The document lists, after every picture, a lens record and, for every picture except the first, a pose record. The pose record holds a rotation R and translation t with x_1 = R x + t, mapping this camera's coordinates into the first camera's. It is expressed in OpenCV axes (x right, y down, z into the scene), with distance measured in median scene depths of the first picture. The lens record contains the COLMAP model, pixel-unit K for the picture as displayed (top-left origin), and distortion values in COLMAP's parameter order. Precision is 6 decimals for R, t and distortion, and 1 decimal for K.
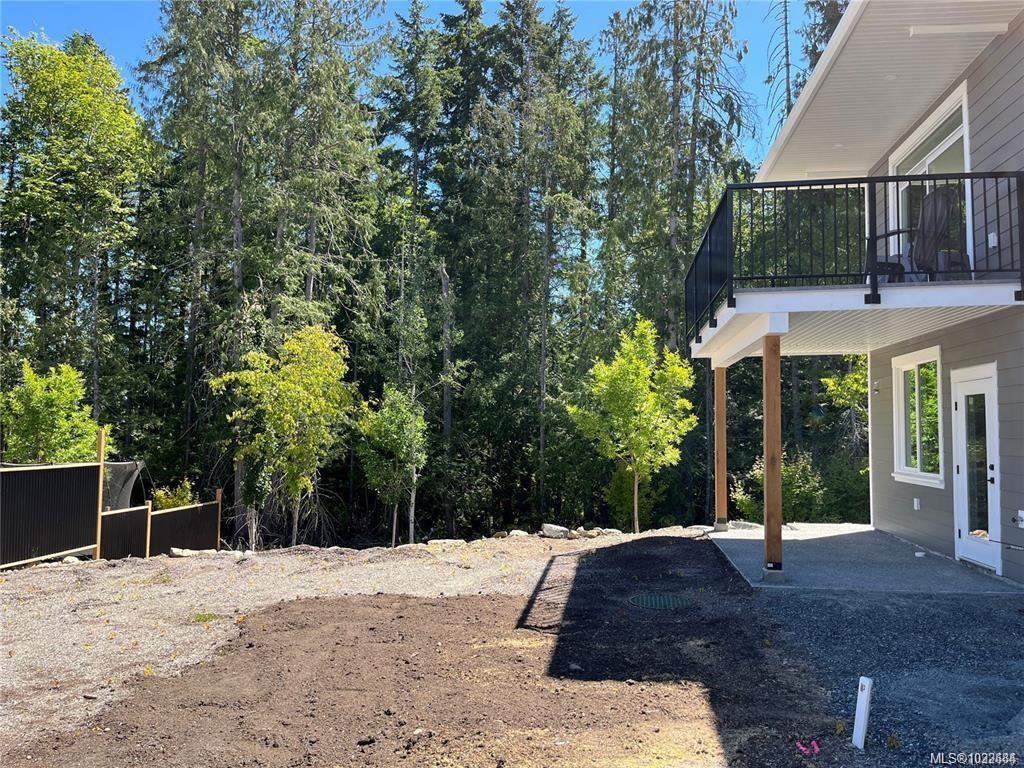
lens RADIAL K [[770.3, 0, 512.0], [0, 770.3, 384.0], [0, 0, 1]] dist [0.011336, -0.002678]
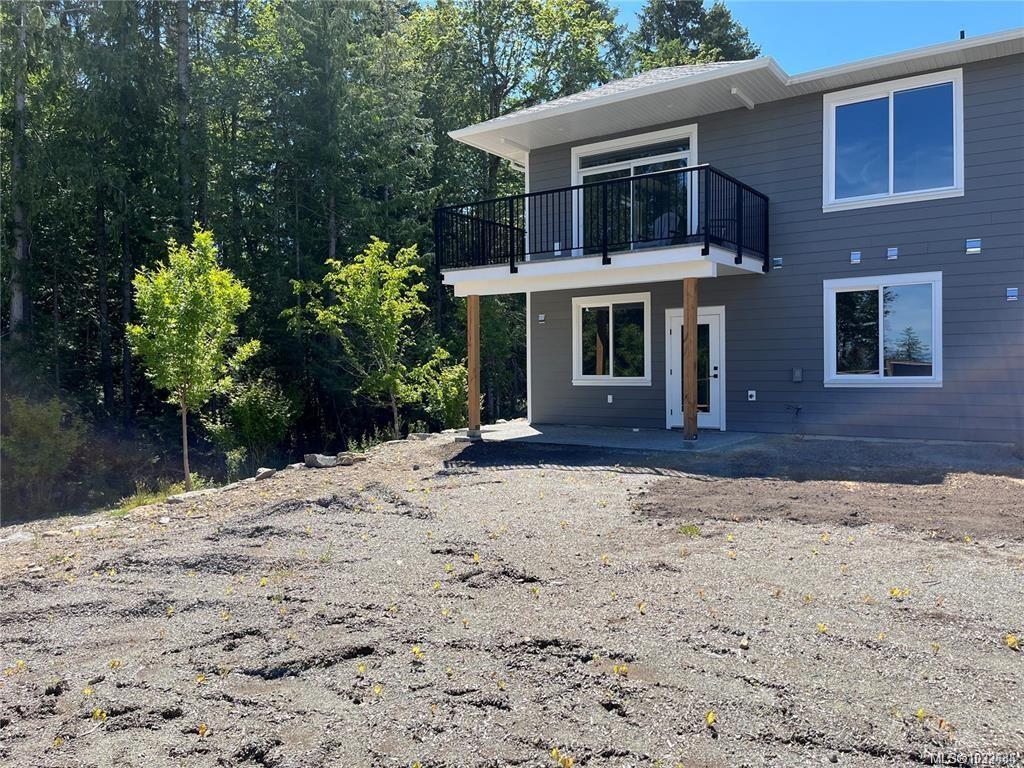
lens RADIAL K [[770.3, 0, 512.0], [0, 770.3, 384.0], [0, 0, 1]] dist [0.011336, -0.002678]
pose [[0.453023, -0.032500, 0.890906, -0.966965], [-0.040129, 0.997579, 0.056797, 0.058285], [-0.890595, -0.061482, 0.450622, 0.578075]]
